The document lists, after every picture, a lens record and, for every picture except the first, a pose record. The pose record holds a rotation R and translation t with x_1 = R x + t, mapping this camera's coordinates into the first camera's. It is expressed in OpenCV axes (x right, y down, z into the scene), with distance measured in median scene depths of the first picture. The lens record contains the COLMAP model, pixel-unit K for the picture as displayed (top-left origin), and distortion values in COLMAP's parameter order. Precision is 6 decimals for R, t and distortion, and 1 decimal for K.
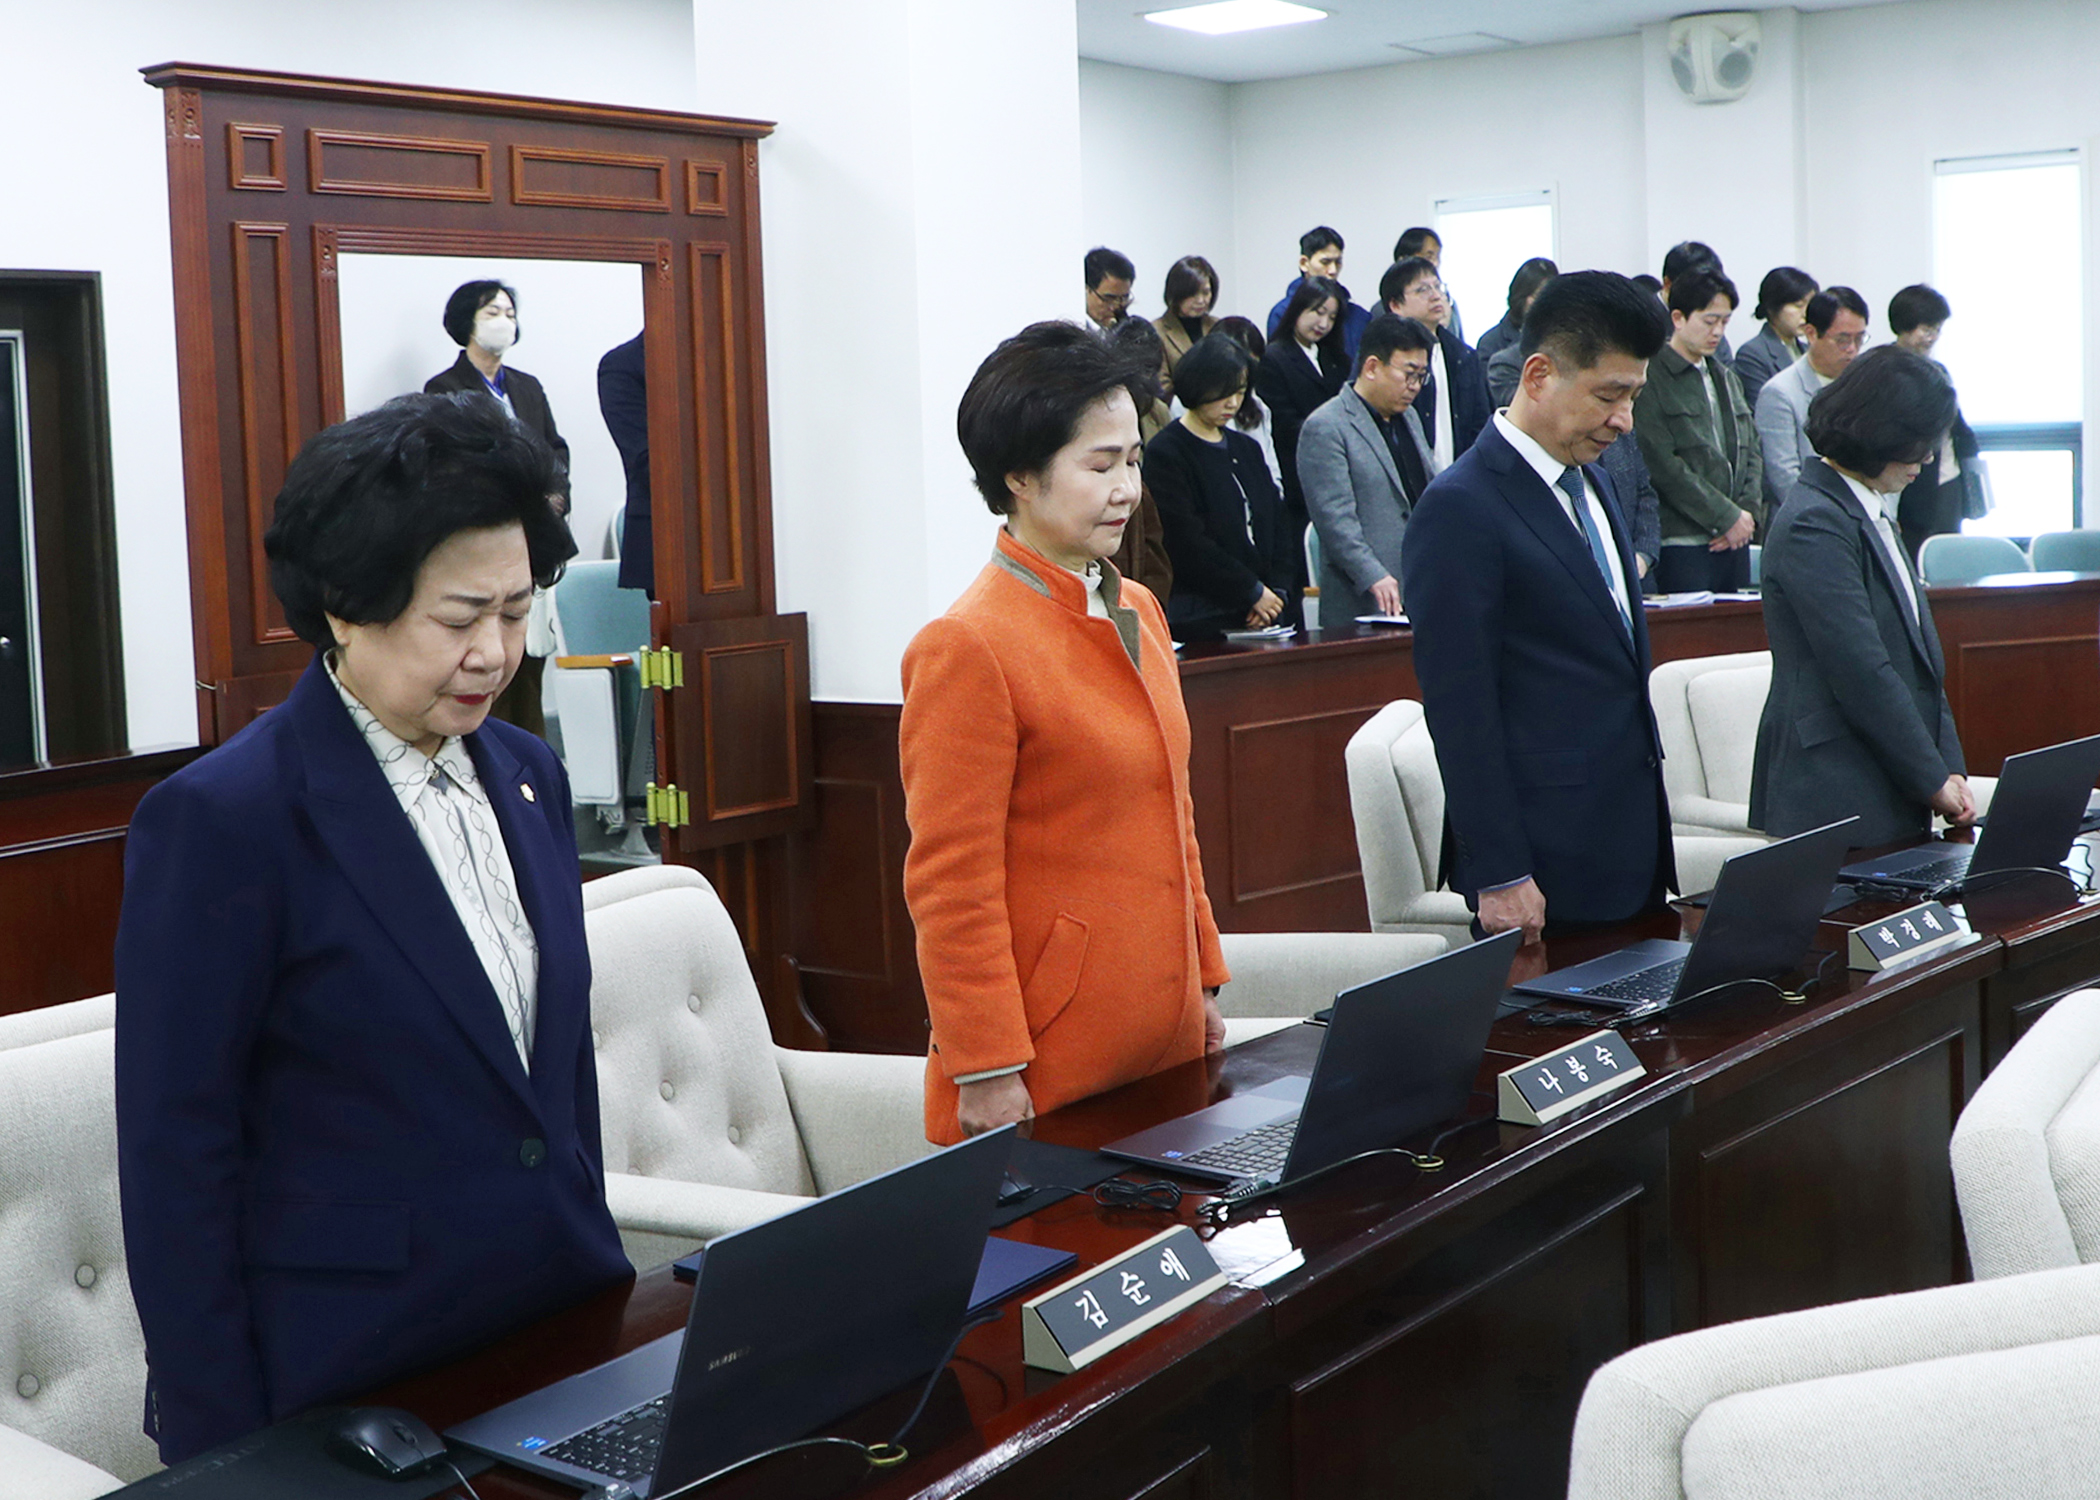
lens RADIAL K [[2489.4, 0, 958.8], [0, 2489.4, 619.1], [0, 0, 1]] dist [-0.083588, -0.002548]
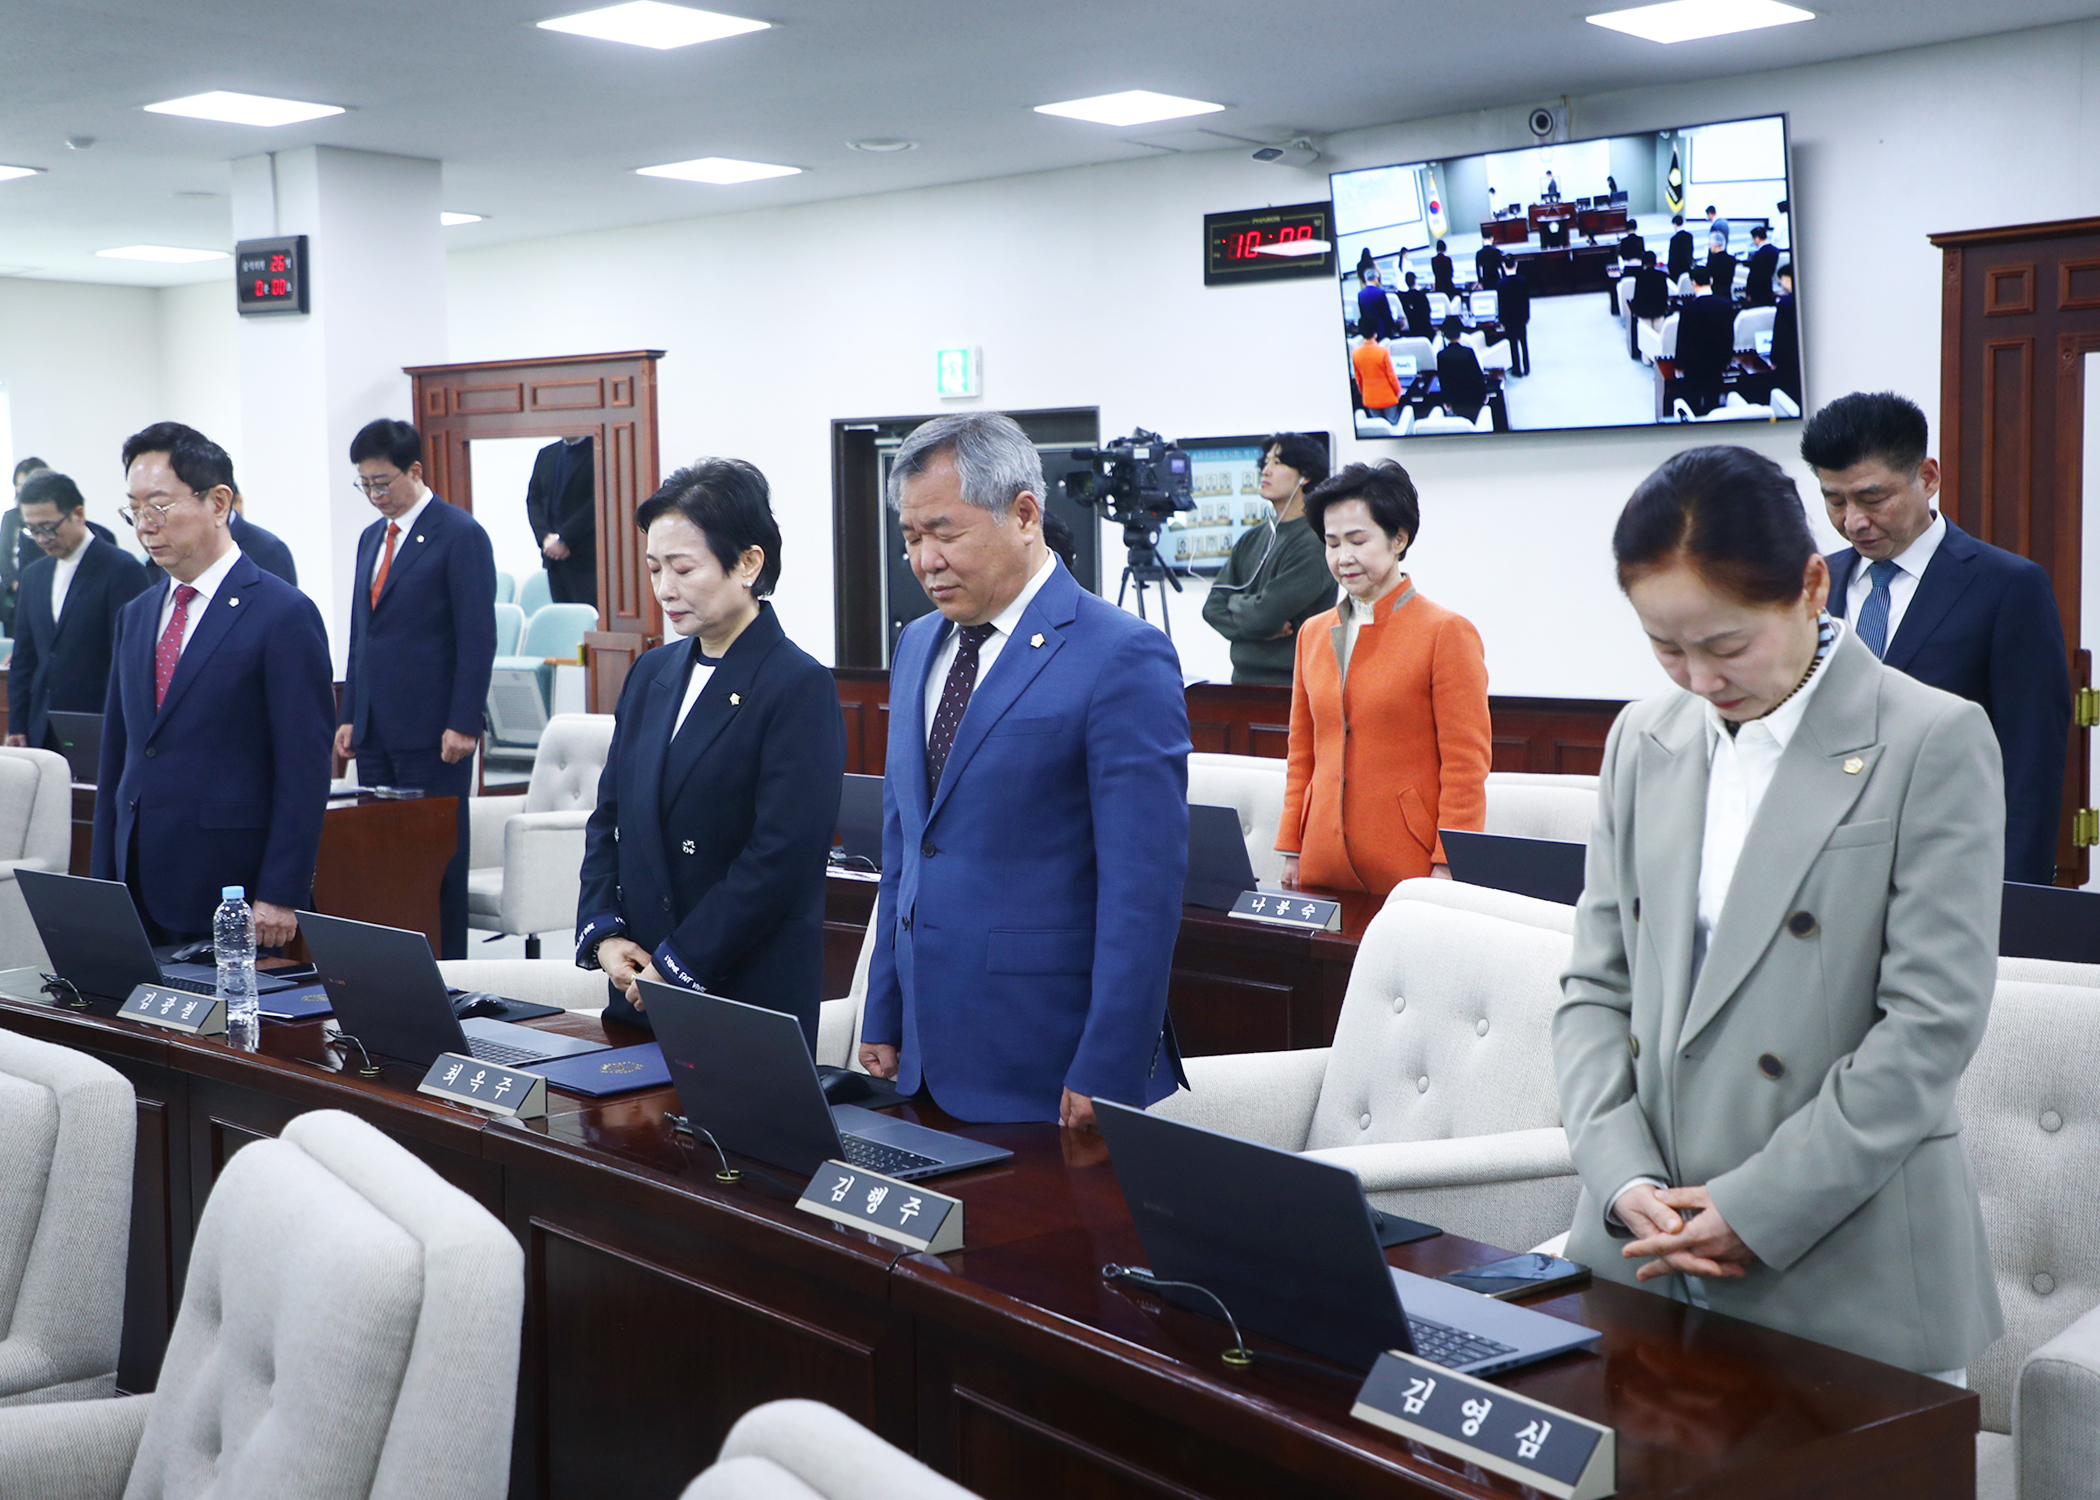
lens RADIAL K [[2572.4, 0, 1050.0], [0, 2572.4, 750.0], [0, 0, 1]] dist [0.086113, -0.000804]
pose [[-0.087115, 0.123230, -0.988547, 0.807945], [-0.057443, 0.990047, 0.128479, -0.059766], [0.994541, 0.067977, -0.079169, 0.401174]]
